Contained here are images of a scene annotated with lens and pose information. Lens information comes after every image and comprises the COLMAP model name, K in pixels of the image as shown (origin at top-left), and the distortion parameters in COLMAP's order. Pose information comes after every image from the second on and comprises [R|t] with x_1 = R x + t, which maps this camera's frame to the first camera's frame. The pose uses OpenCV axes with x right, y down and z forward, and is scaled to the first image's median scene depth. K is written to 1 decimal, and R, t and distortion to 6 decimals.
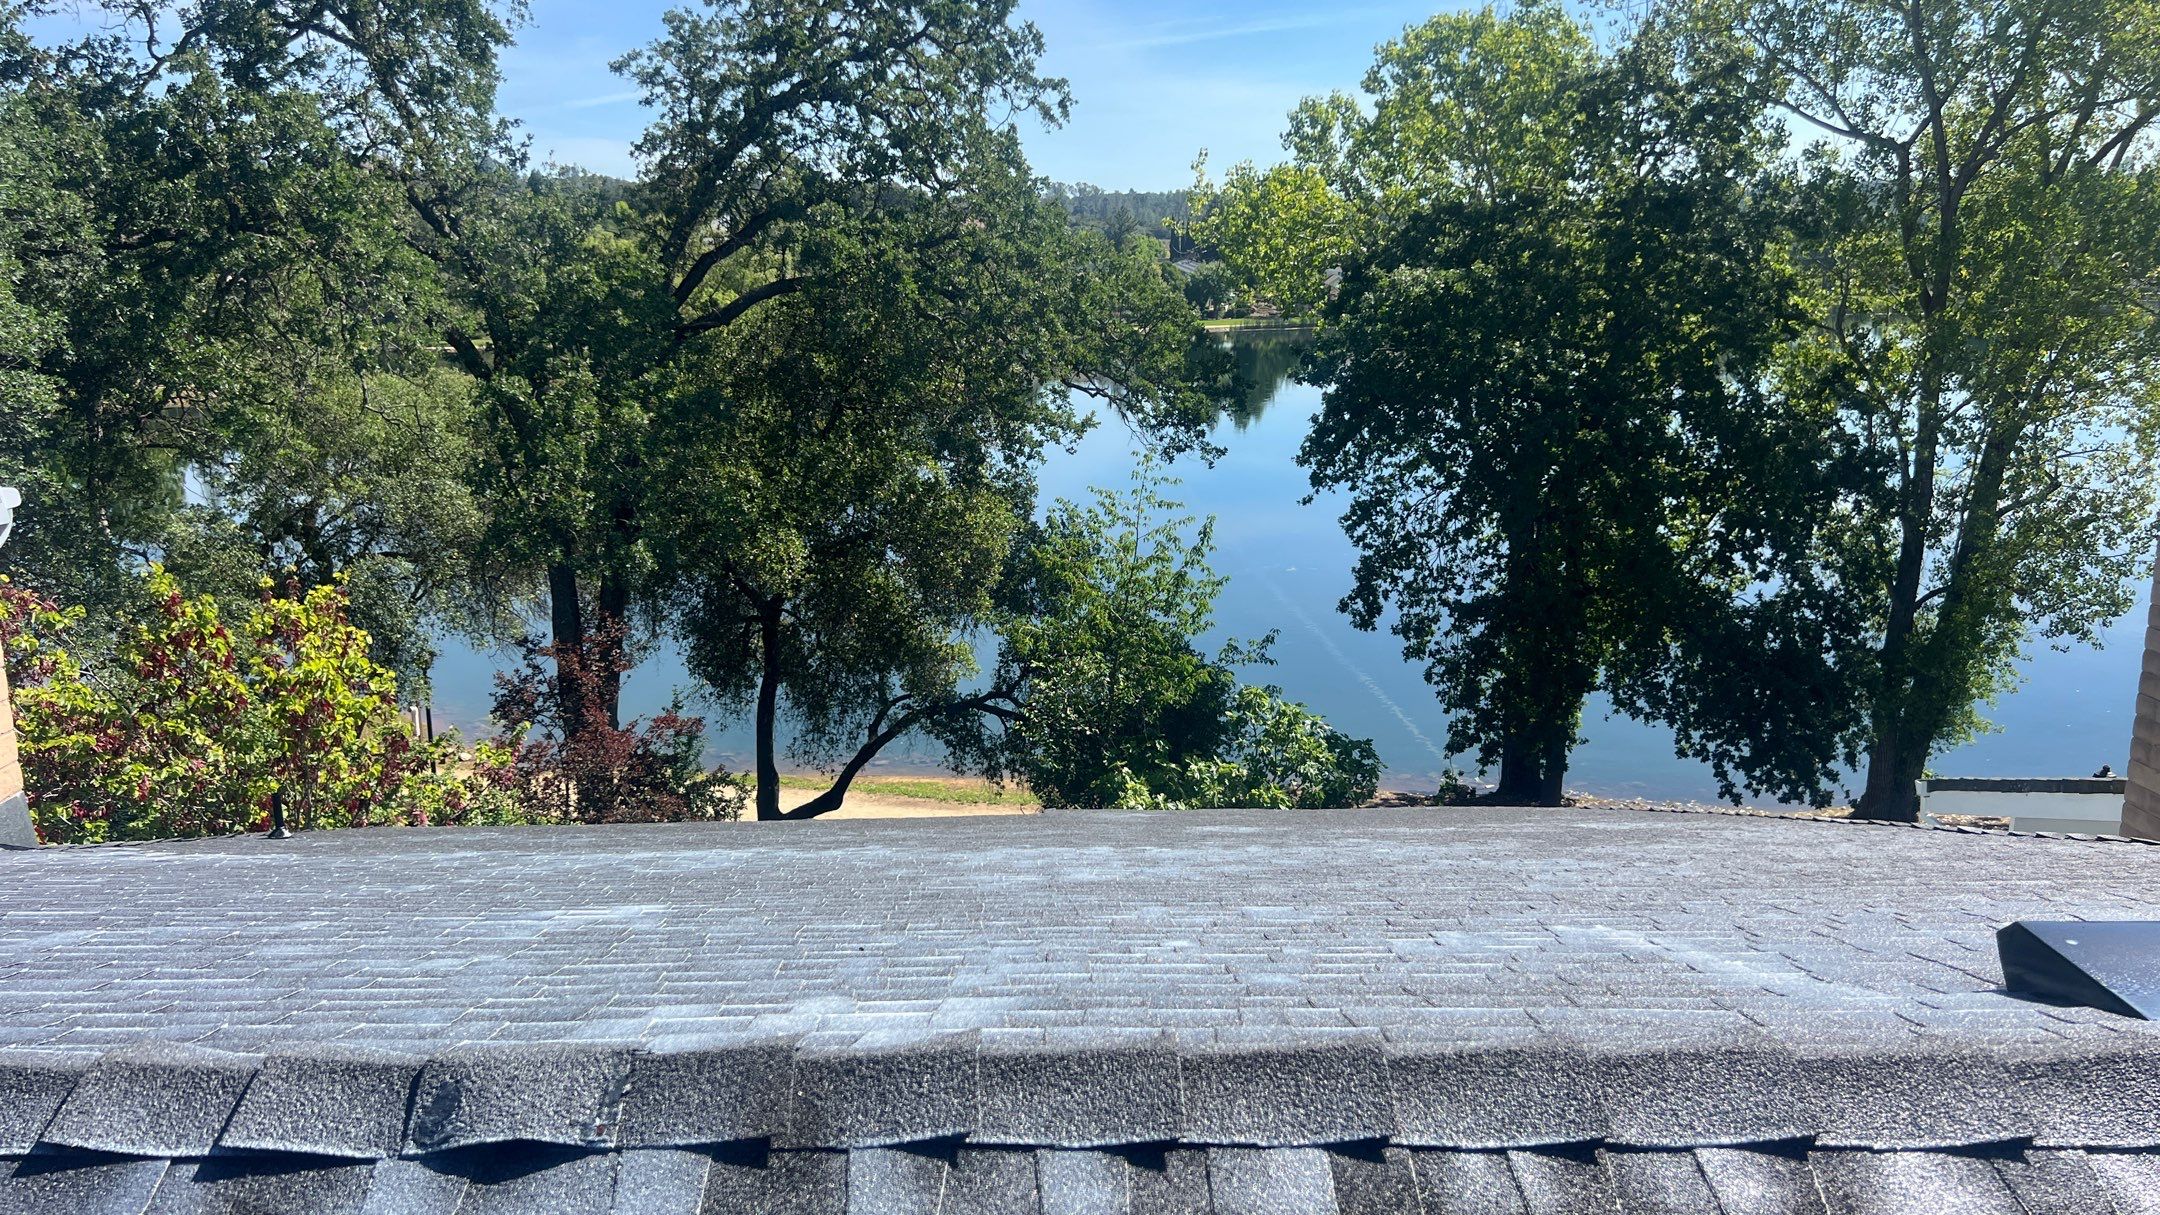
lens RADIAL K [[1615.8, 0, 1057.7], [0, 1615.8, 604.4], [0, 0, 1]] dist [0.050198, -0.067499]
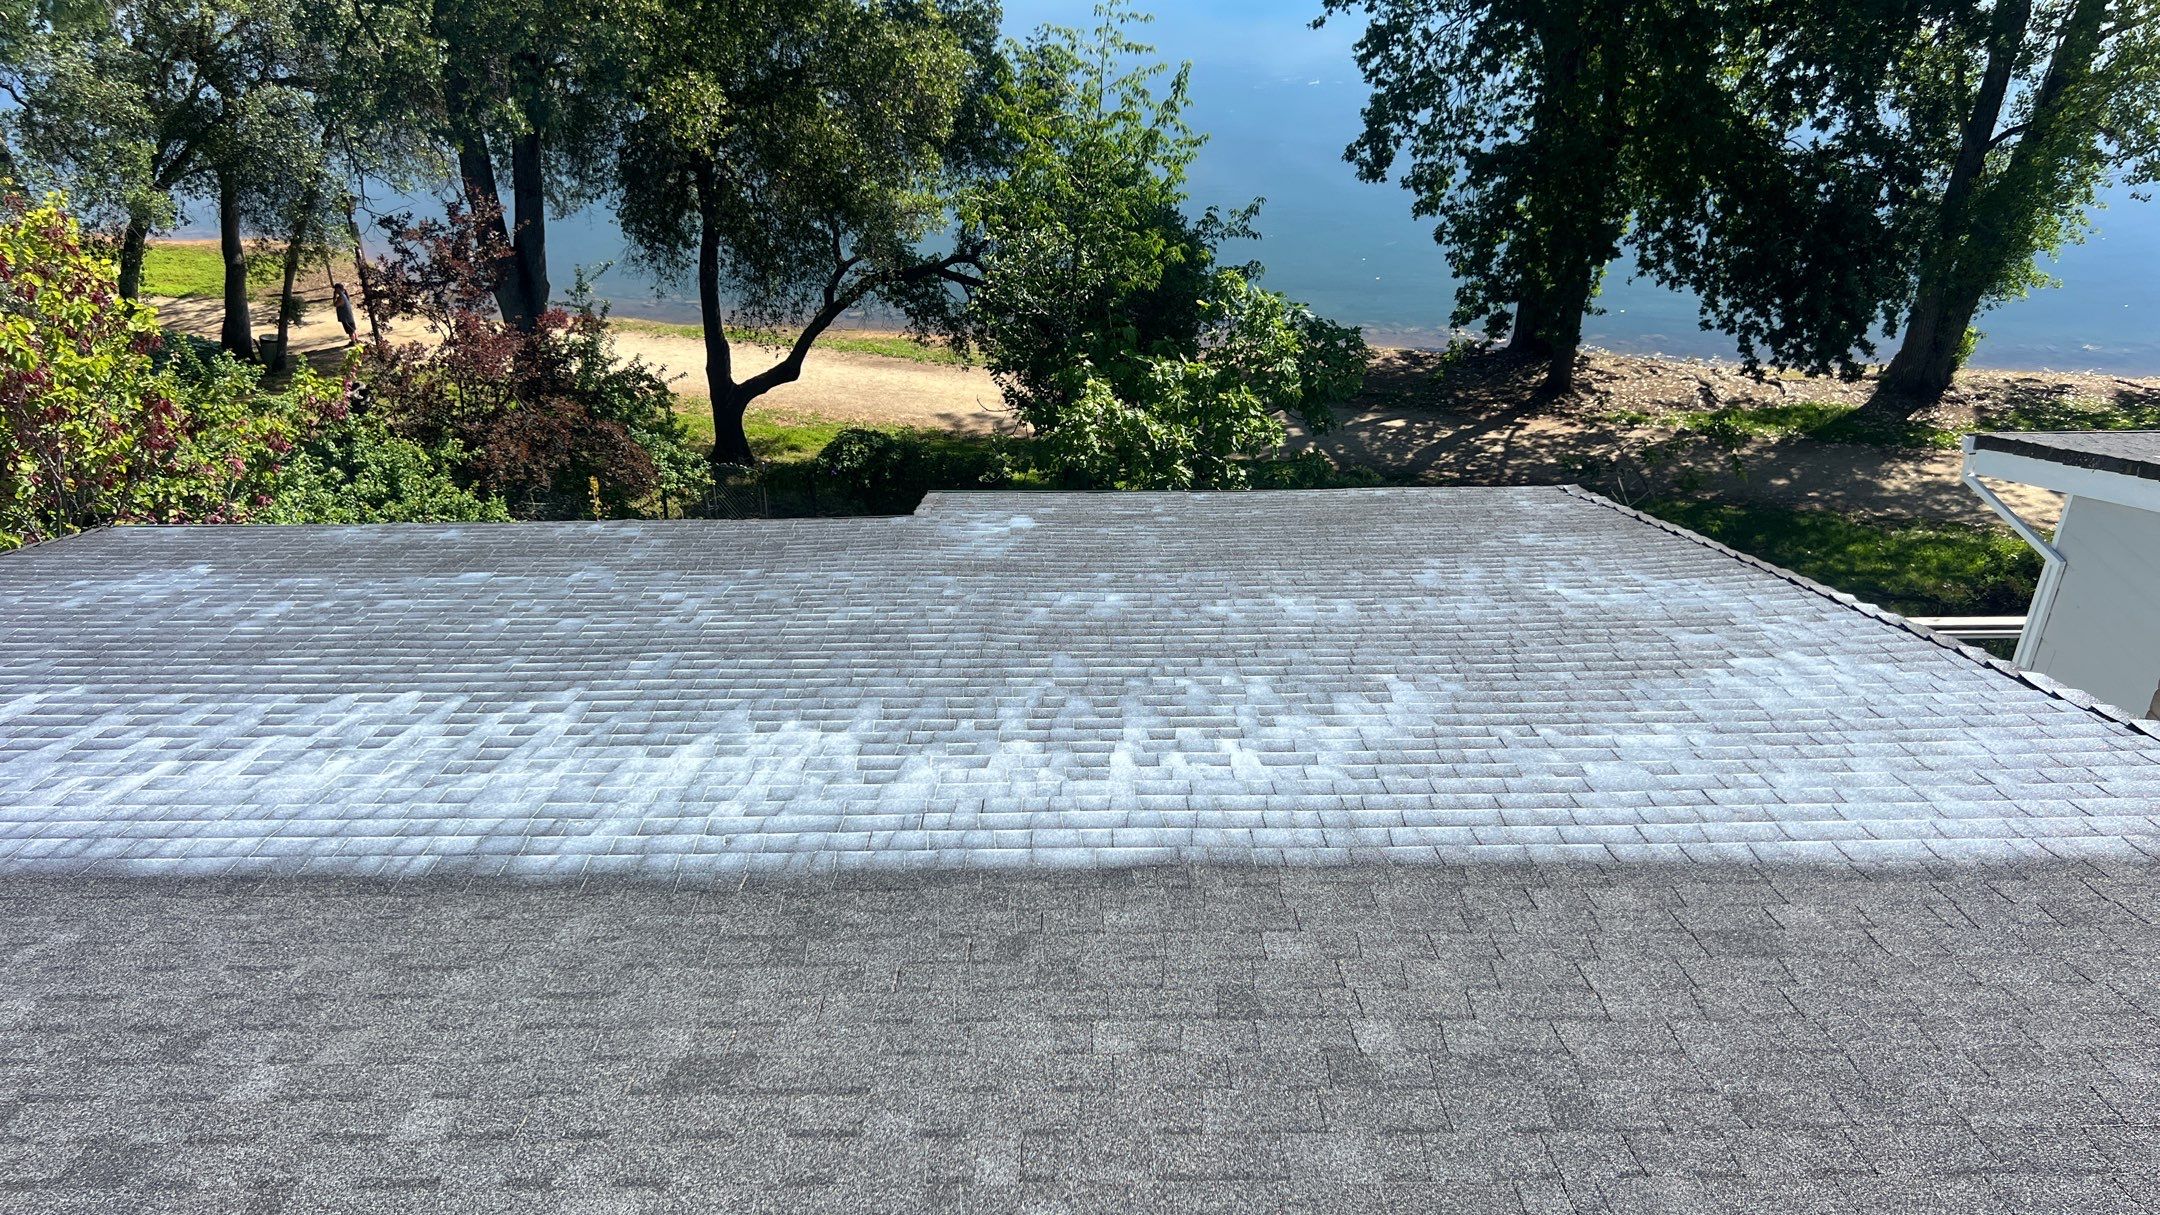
lens RADIAL K [[1615.8, 0, 1078.2], [0, 1615.8, 630.6], [0, 0, 1]] dist [0.050198, -0.067499]
pose [[0.999999, 0.000683, -0.001531, 0.032337], [-0.000174, 0.950591, 0.310447, -0.029854], [0.001668, -0.310447, 0.950589, 0.077128]]
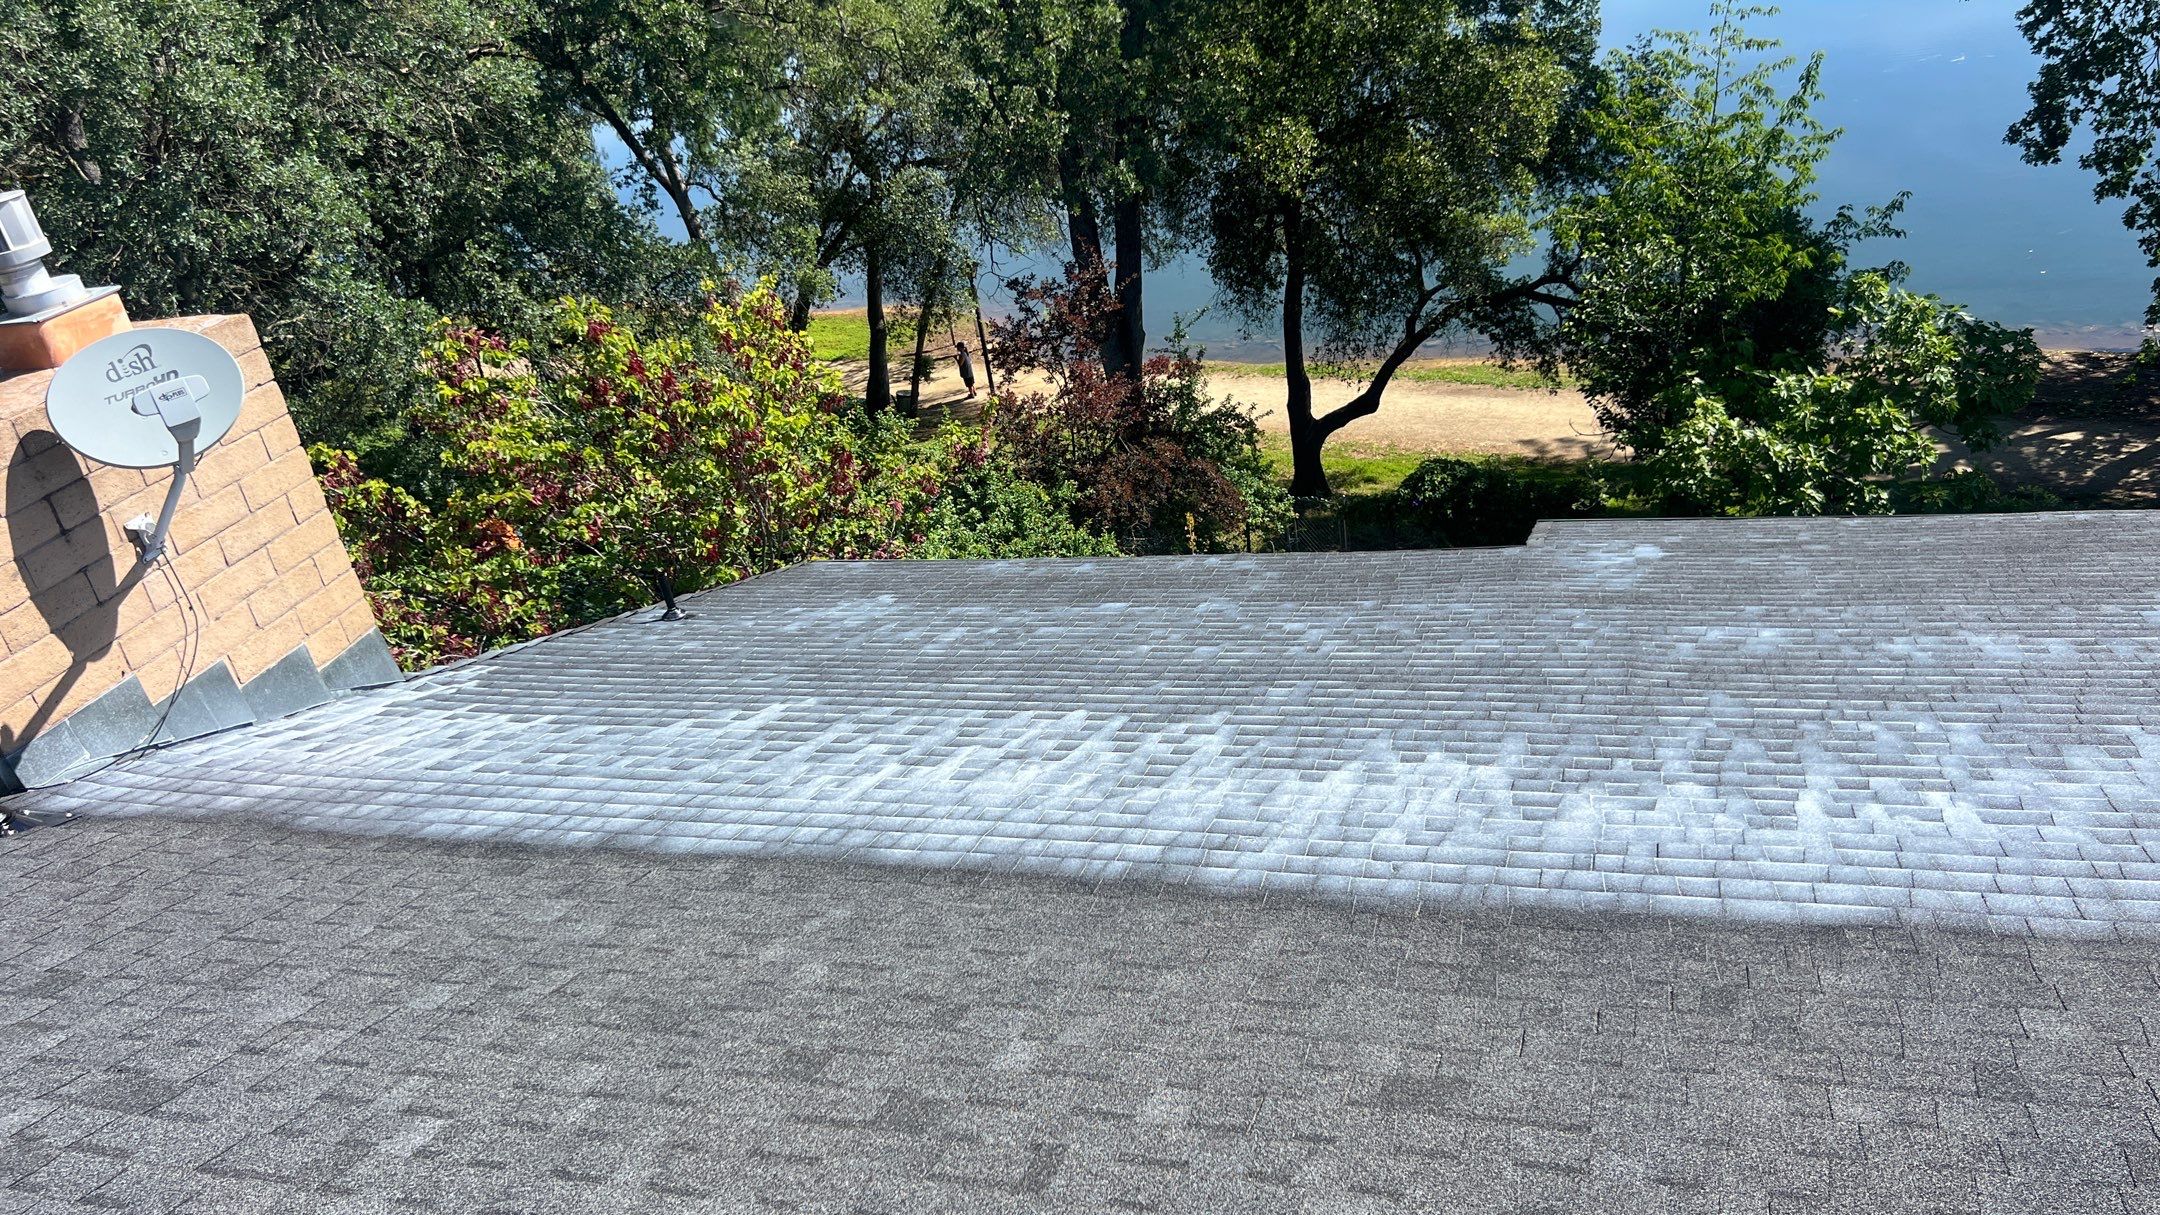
lens RADIAL K [[1615.8, 0, 1057.9], [0, 1615.8, 619.9], [0, 0, 1]] dist [0.050198, -0.067499]
pose [[0.936965, 0.010500, -0.349266, 0.023387], [0.089770, 0.958766, 0.269648, -0.031192], [0.337696, -0.284004, 0.897387, 0.072511]]
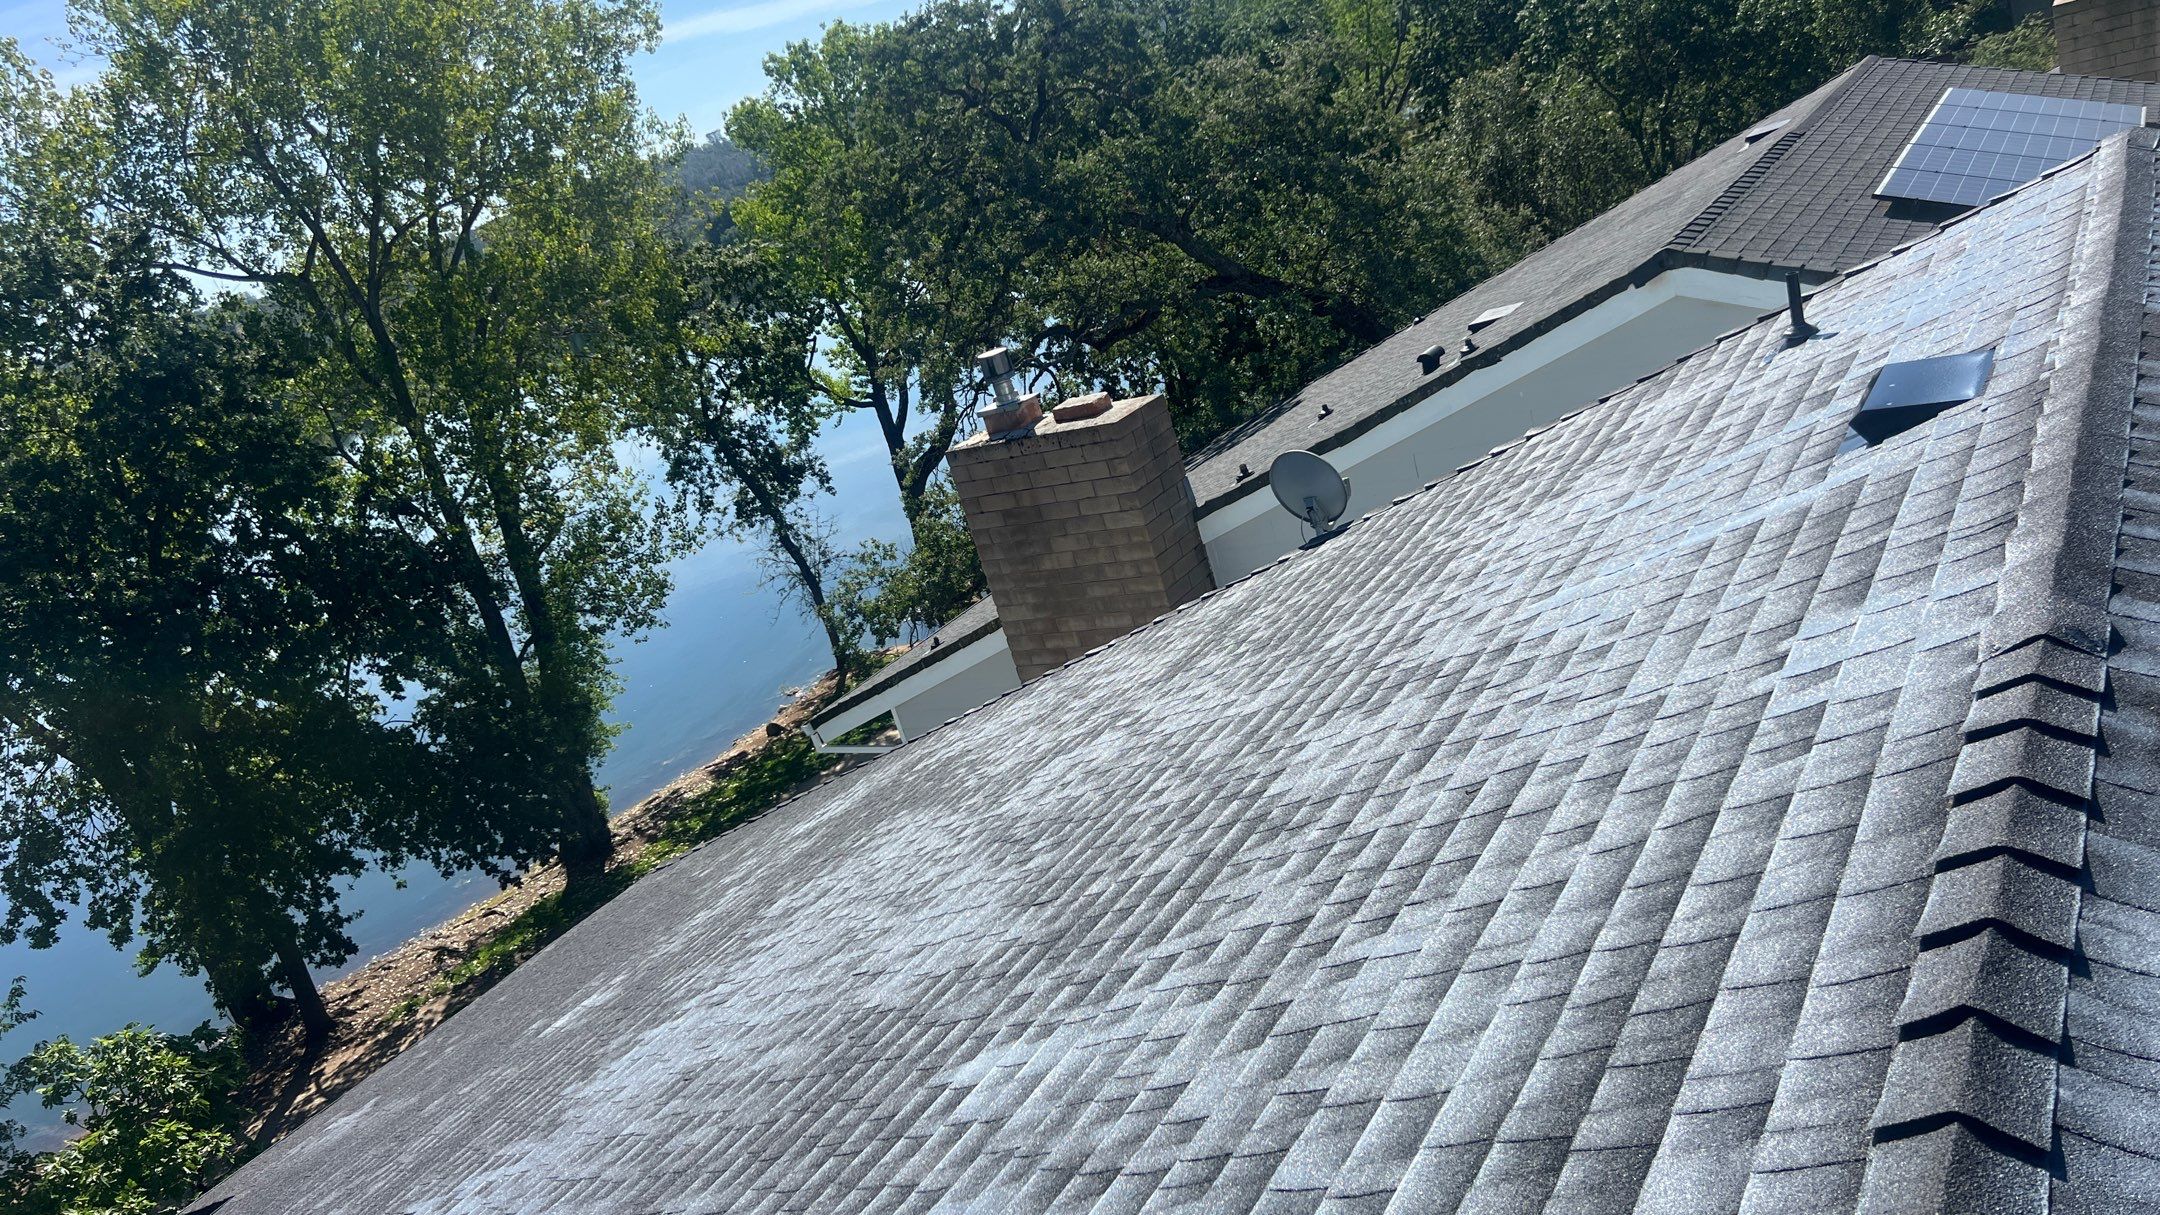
lens RADIAL K [[1615.8, 0, 1076.8], [0, 1615.8, 613.8], [0, 0, 1]] dist [0.050198, -0.067499]
pose [[0.517791, -0.387842, 0.762543, -0.125065], [0.445174, 0.883300, 0.146973, -0.025735], [-0.730556, 0.263363, 0.630022, 0.036446]]
